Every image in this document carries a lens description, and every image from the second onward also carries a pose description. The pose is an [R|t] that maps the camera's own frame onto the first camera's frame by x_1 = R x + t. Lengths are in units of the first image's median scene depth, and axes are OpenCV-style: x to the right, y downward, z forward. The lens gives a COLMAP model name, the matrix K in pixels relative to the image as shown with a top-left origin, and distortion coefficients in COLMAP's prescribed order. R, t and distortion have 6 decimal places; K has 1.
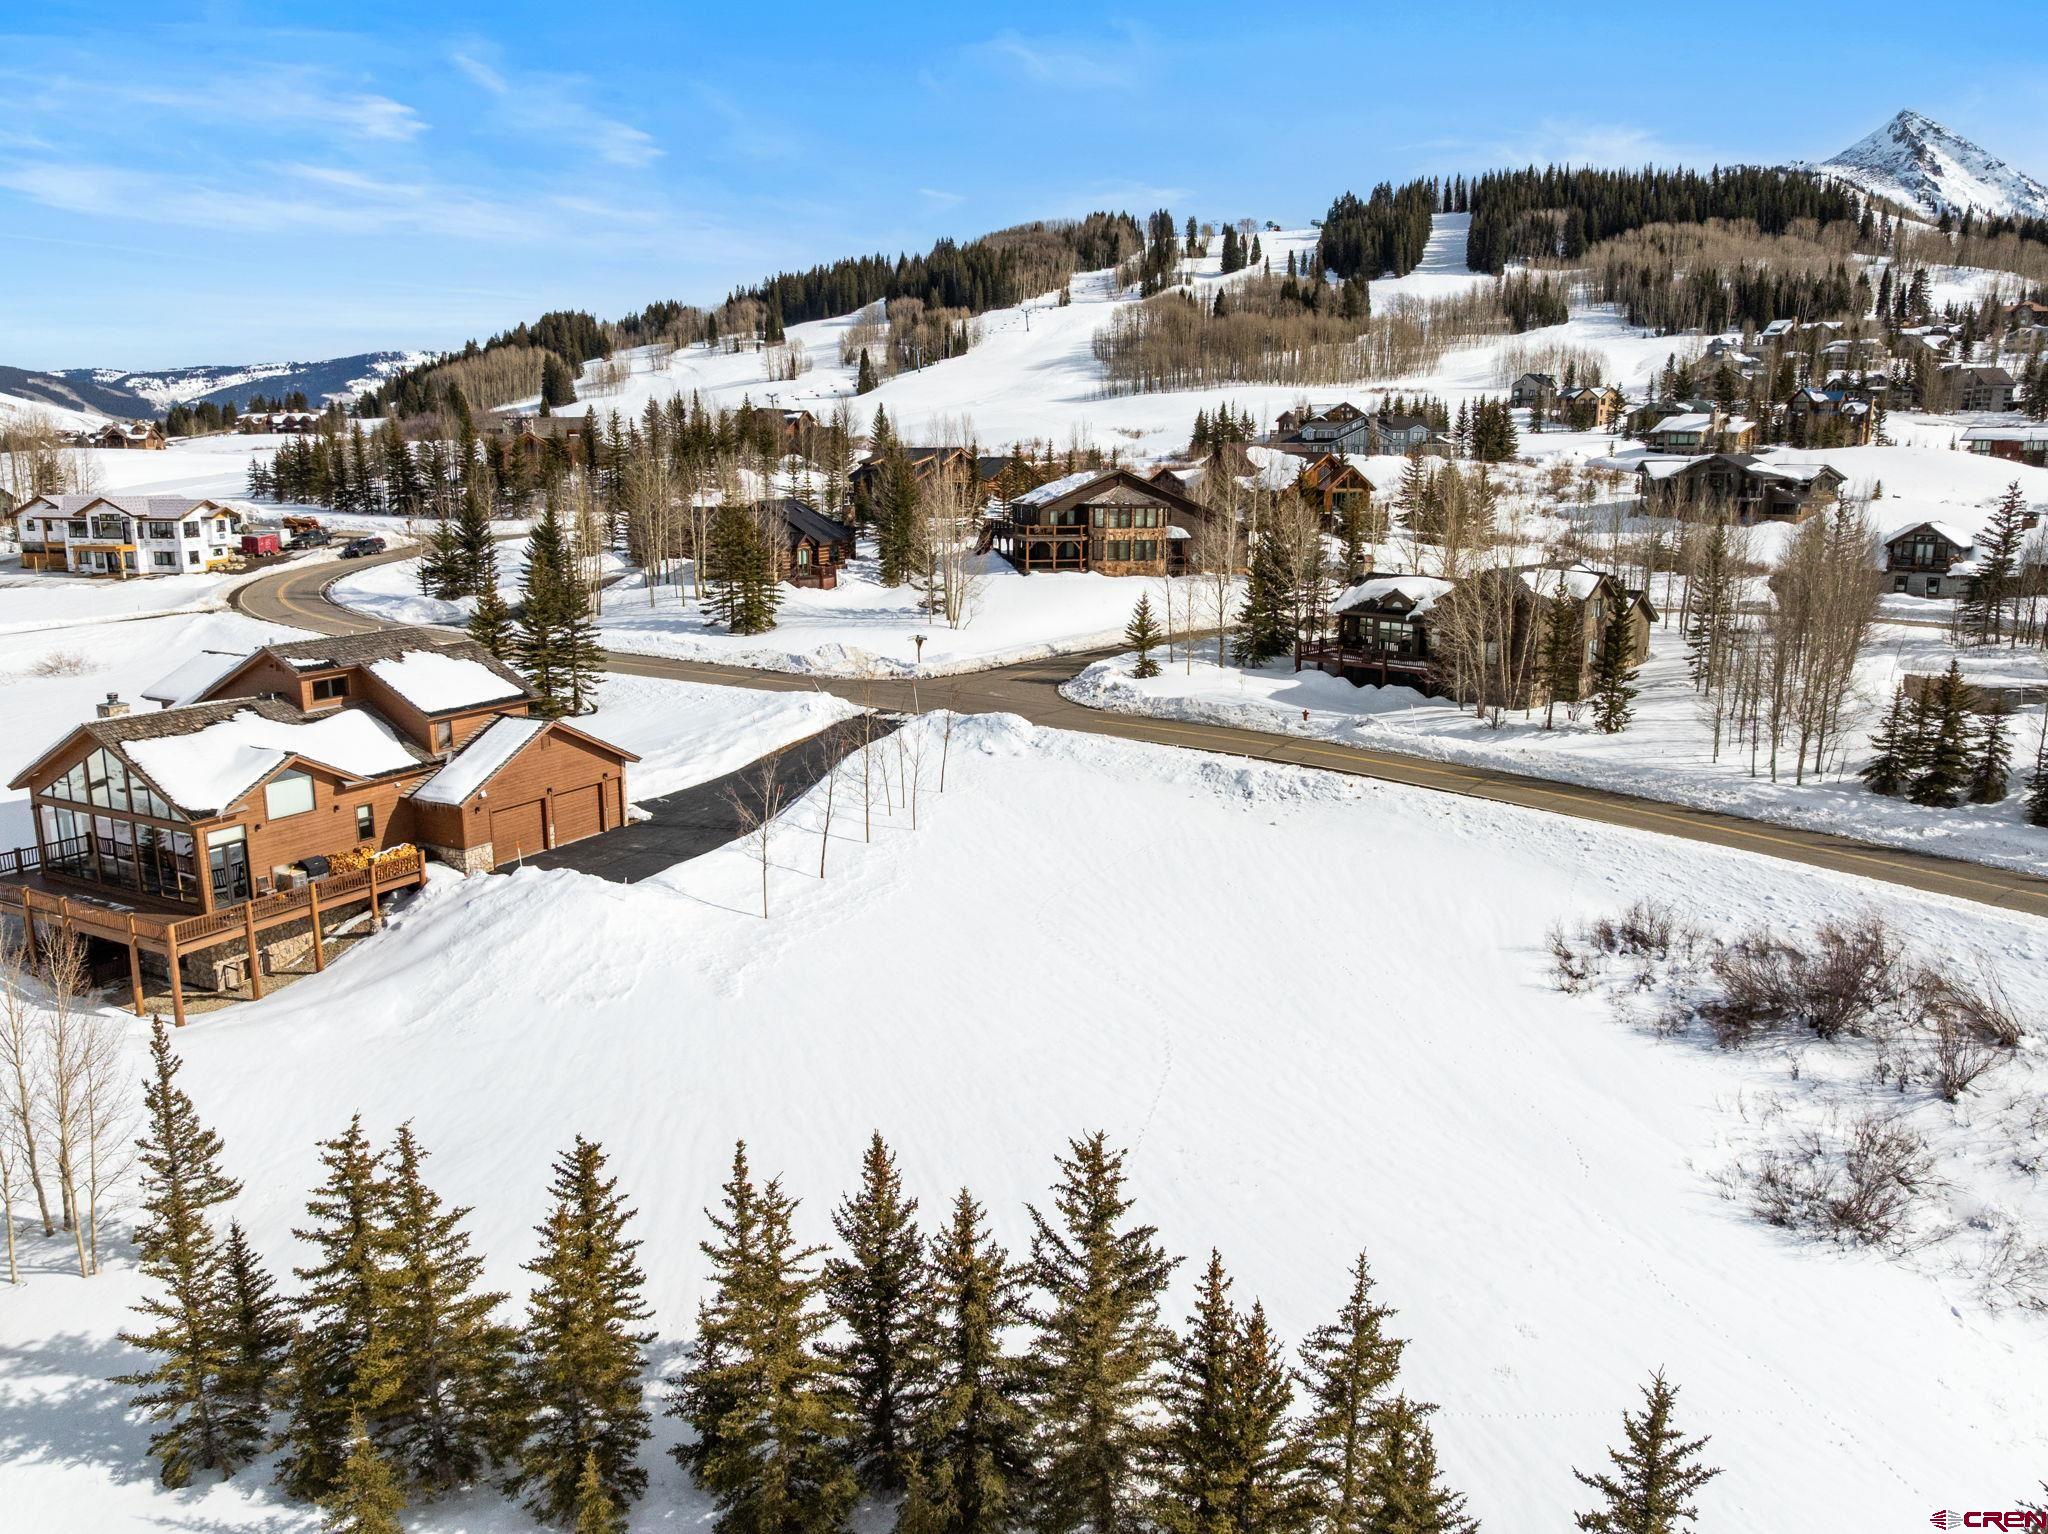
lens RADIAL K [[1451.4, 0, 1027.3], [0, 1451.4, 760.0], [0, 0, 1]] dist [-0.051028, 0.020304]
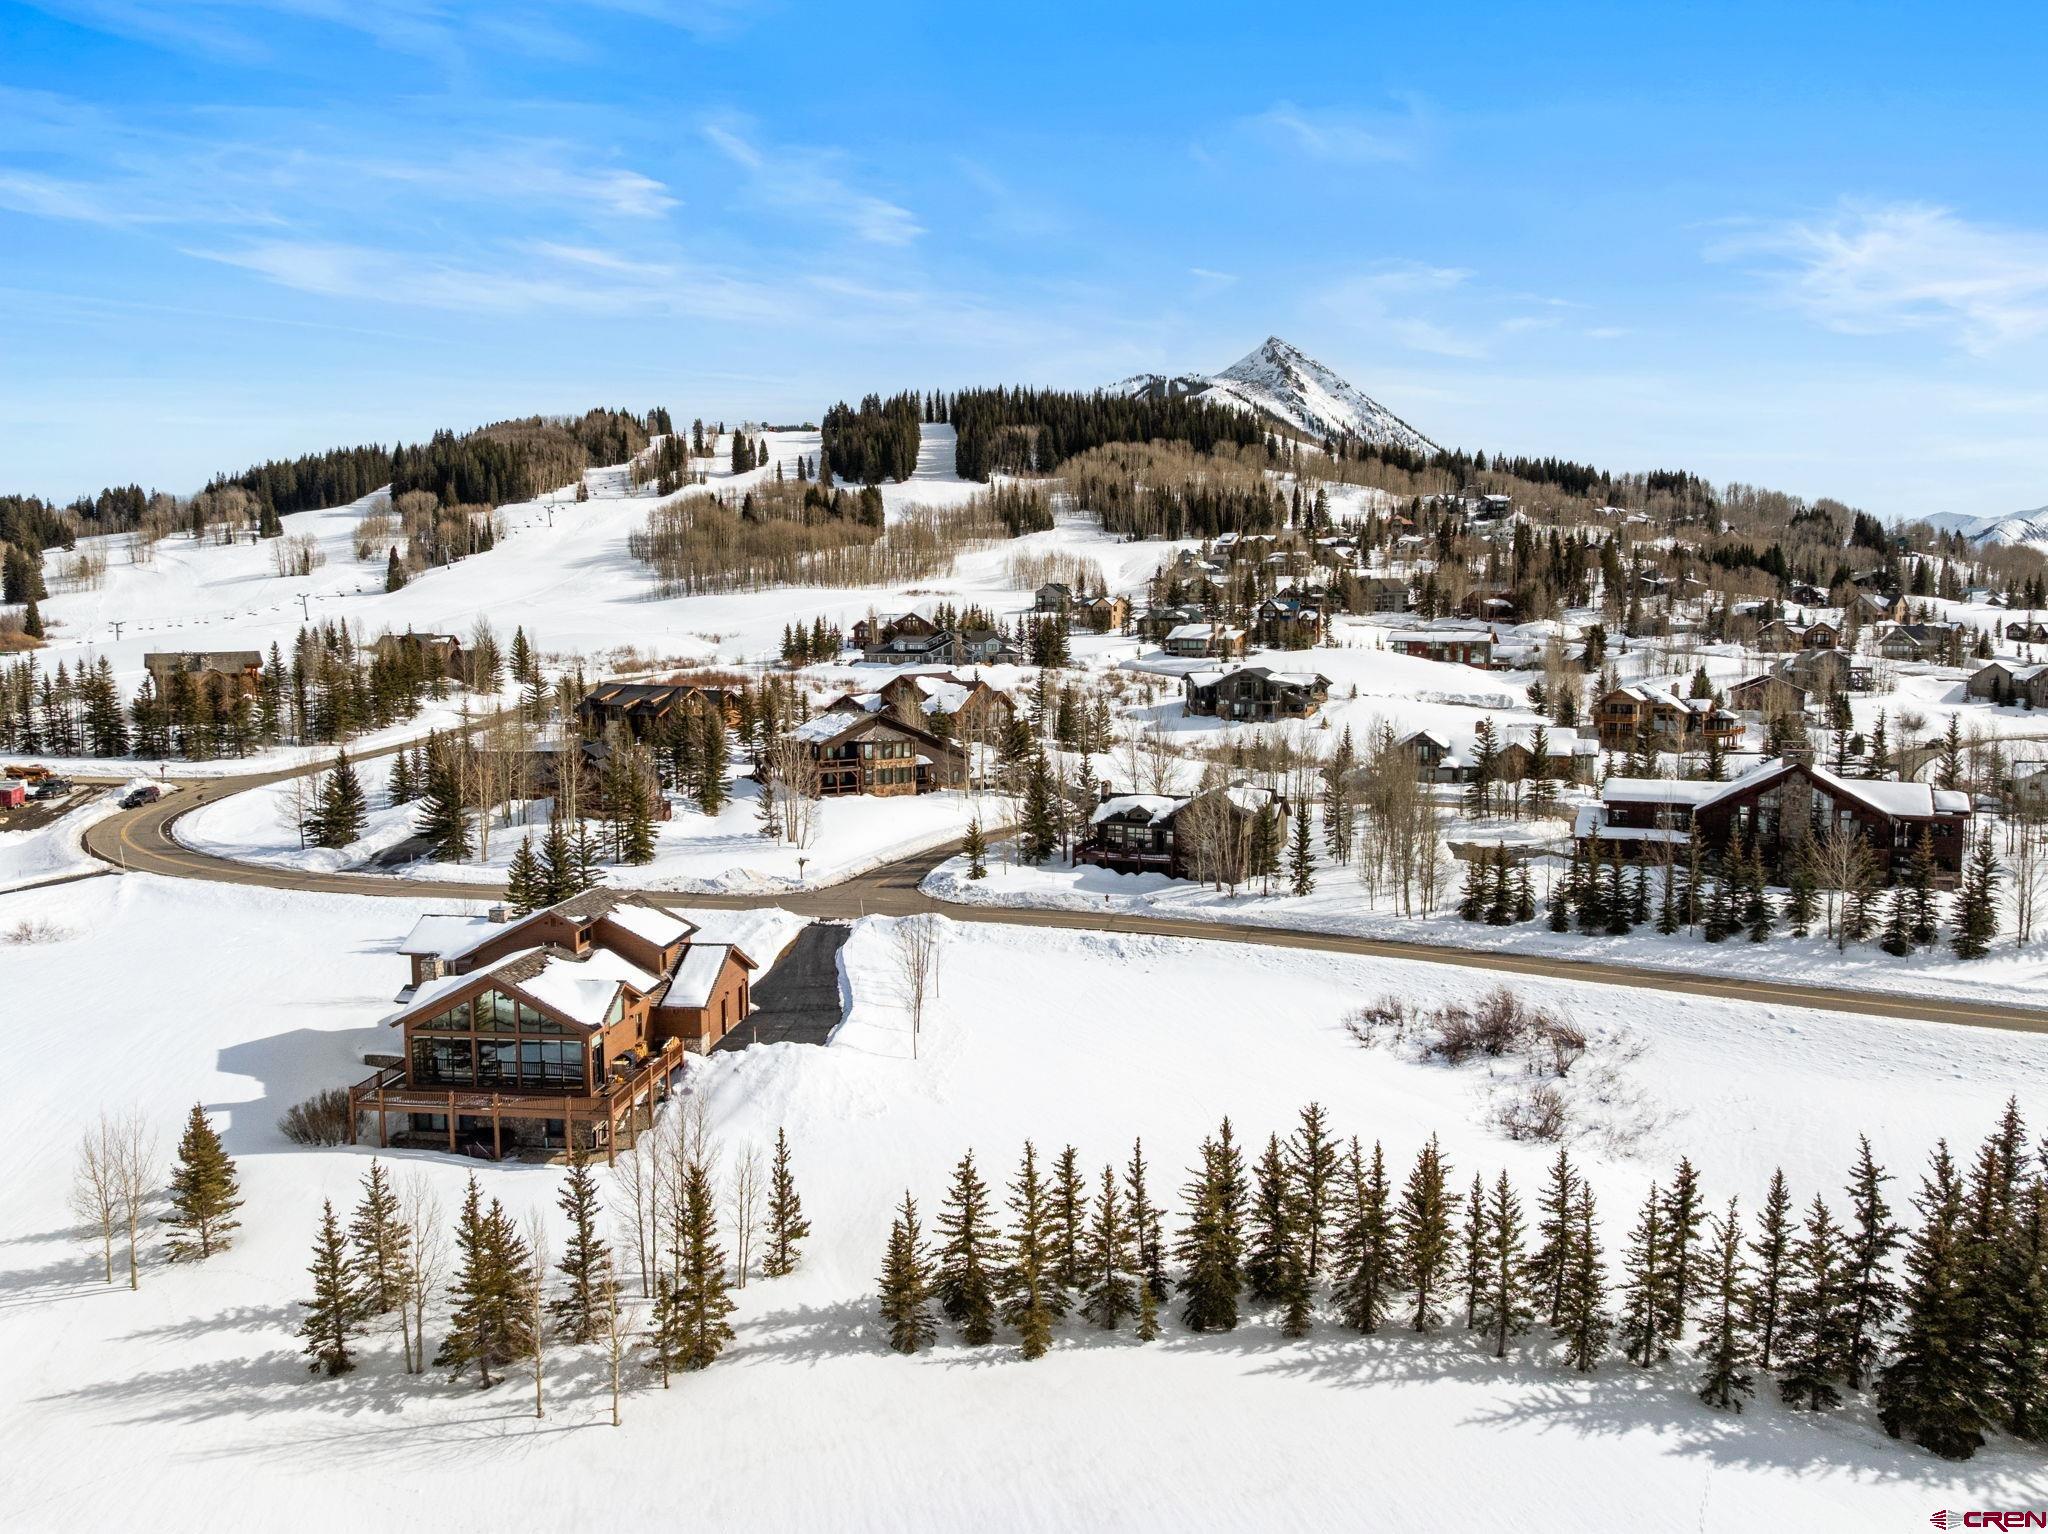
lens RADIAL K [[1451.4, 0, 1029.0], [0, 1451.4, 762.5], [0, 0, 1]] dist [-0.051028, 0.020304]
pose [[0.934851, -0.041527, 0.352604, -0.104038], [0.081336, 0.991774, -0.098840, -0.007623], [-0.345599, 0.121080, 0.930538, -0.092430]]
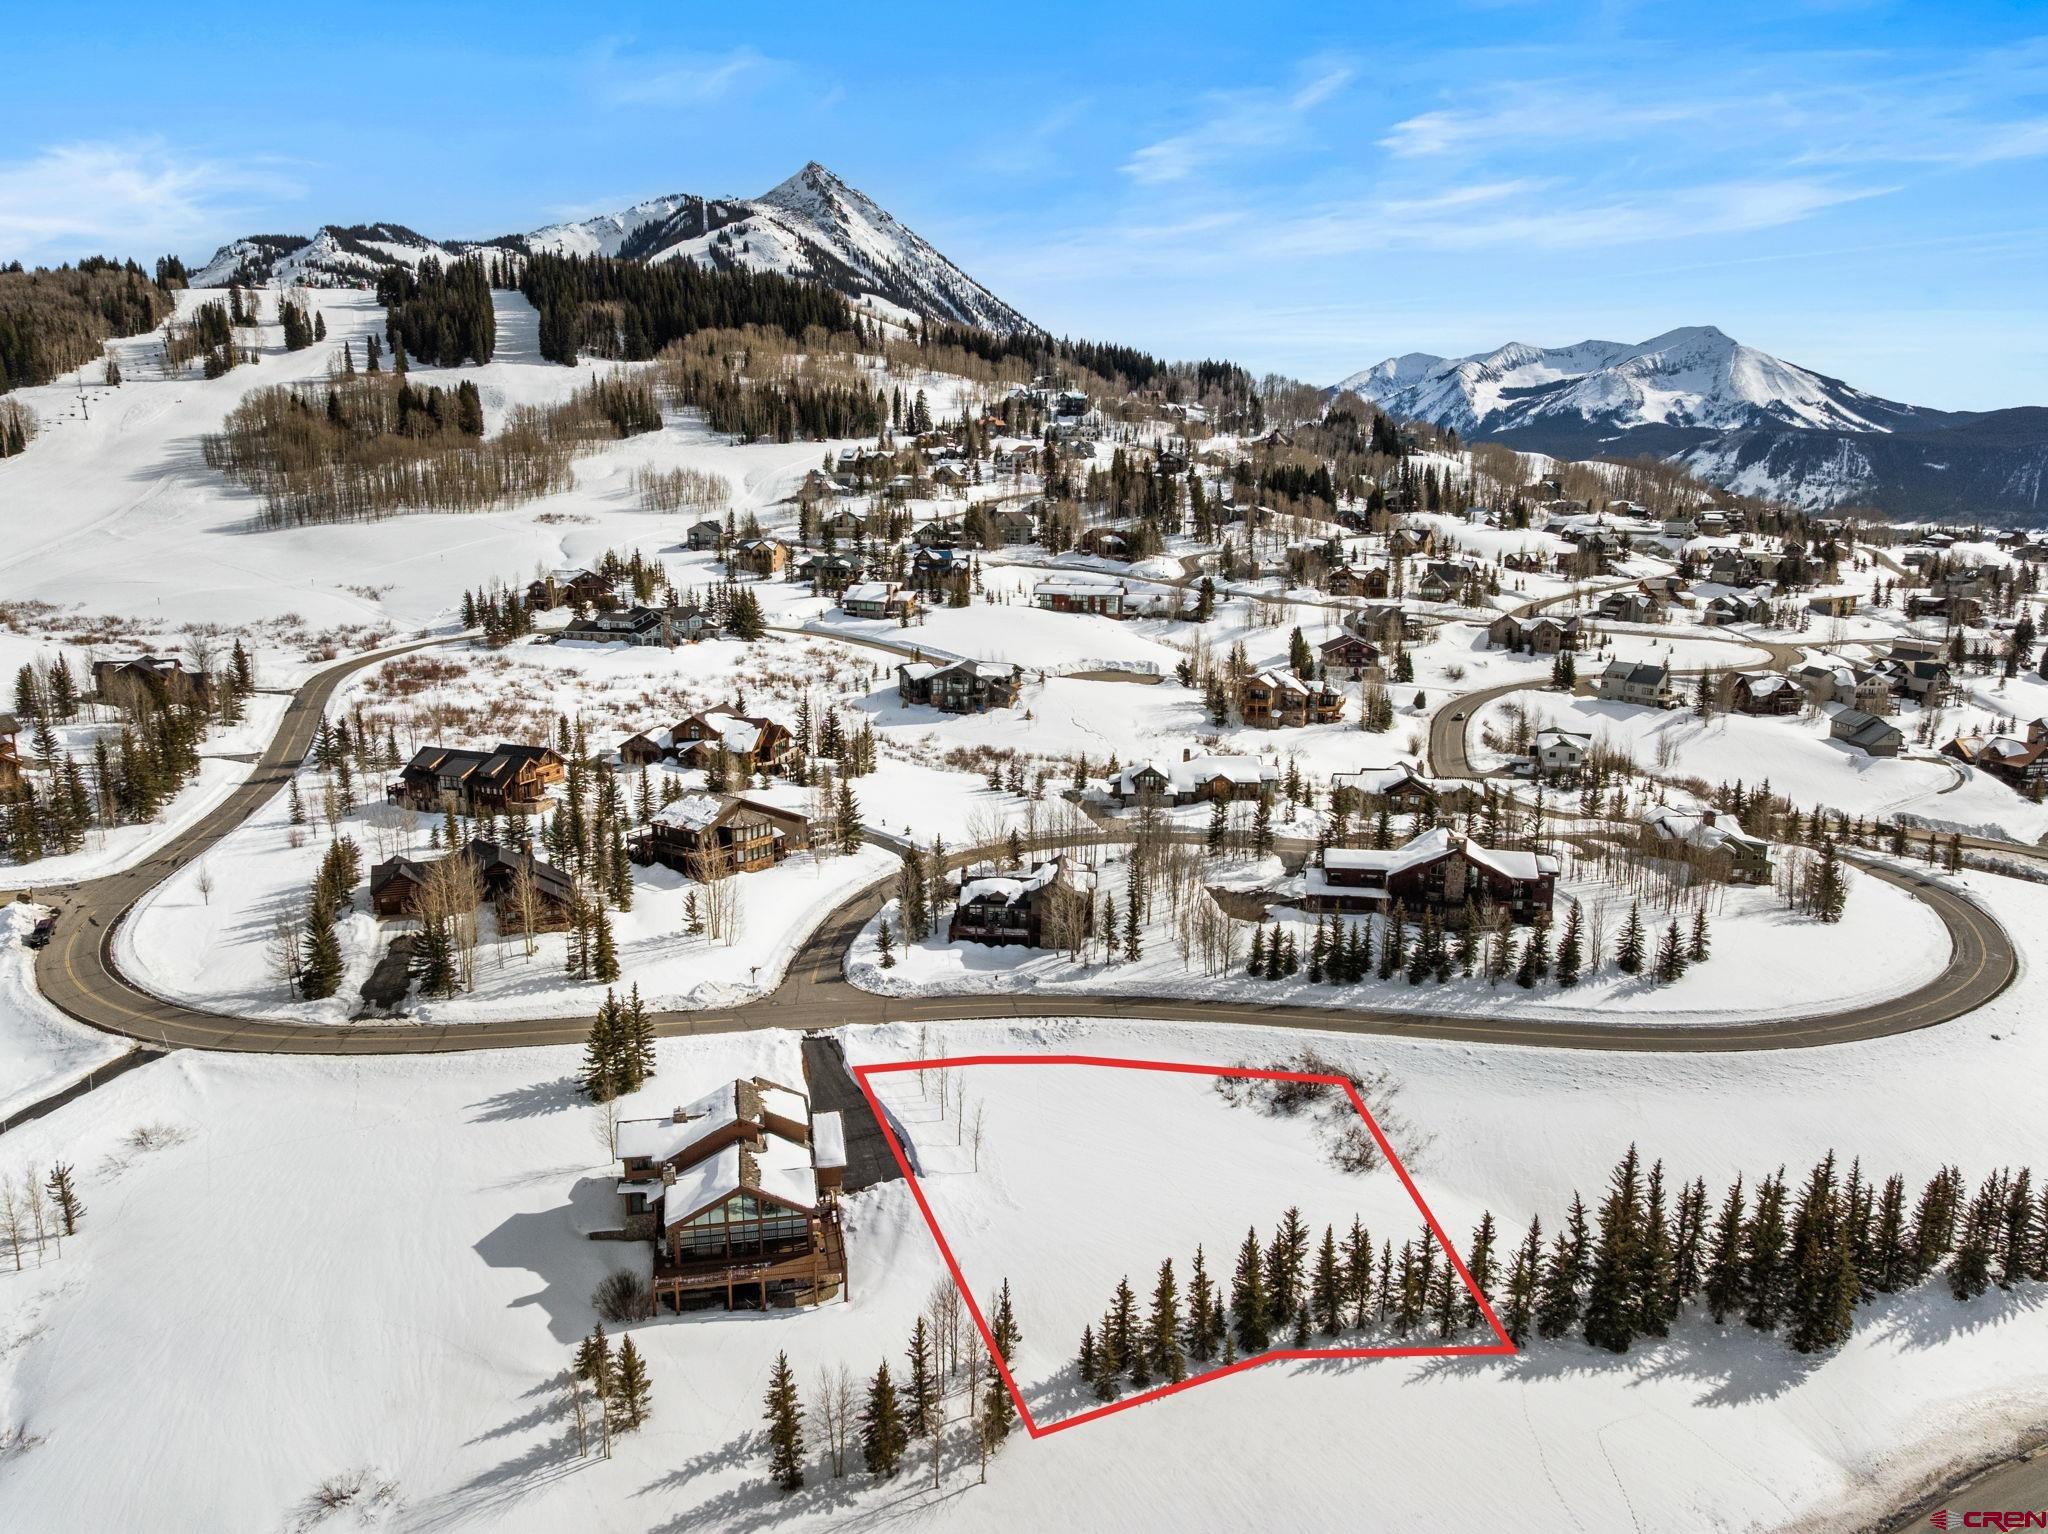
lens RADIAL K [[1451.4, 0, 1029.5], [0, 1451.4, 772.4], [0, 0, 1]] dist [-0.051028, 0.020304]
pose [[0.778144, -0.140816, 0.612097, -0.244819], [0.129921, 0.989553, 0.062487, -0.111114], [-0.614501, 0.030900, 0.788310, -0.149008]]
